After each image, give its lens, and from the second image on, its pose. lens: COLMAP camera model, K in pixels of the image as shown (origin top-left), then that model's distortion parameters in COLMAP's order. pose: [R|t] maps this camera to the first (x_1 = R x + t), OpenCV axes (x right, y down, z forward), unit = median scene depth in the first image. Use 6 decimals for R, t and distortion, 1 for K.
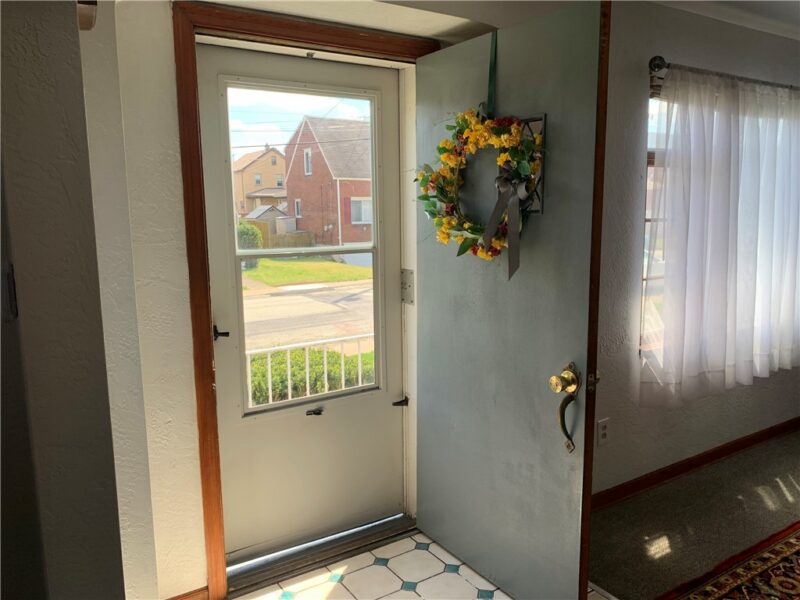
lens RADIAL K [[614.7, 0, 397.1], [0, 614.7, 299.9], [0, 0, 1]] dist [0.055013, -0.060410]
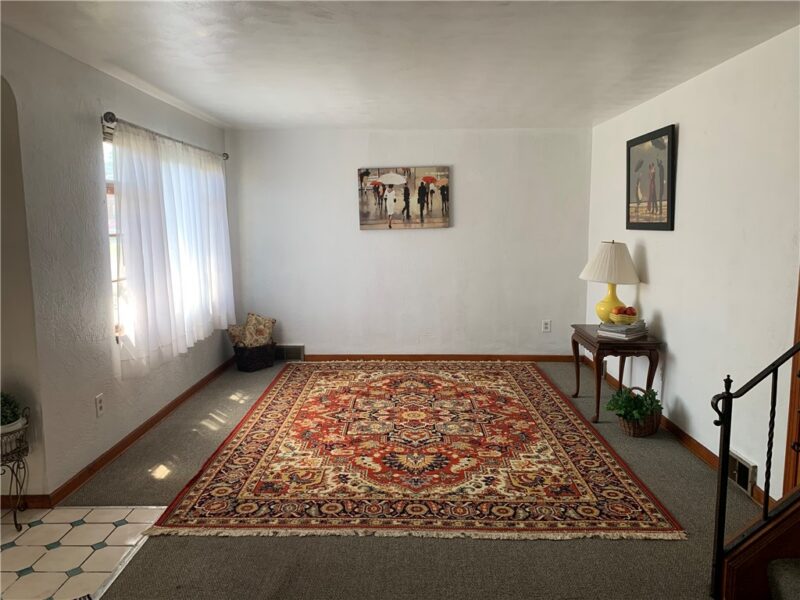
lens RADIAL K [[614.7, 0, 397.1], [0, 614.7, 299.9], [0, 0, 1]] dist [0.055013, -0.060410]
pose [[0.557755, -0.093248, 0.824751, -0.348485], [0.116250, 0.992651, 0.033615, 0.031719], [-0.821824, 0.077128, 0.564496, -0.211349]]
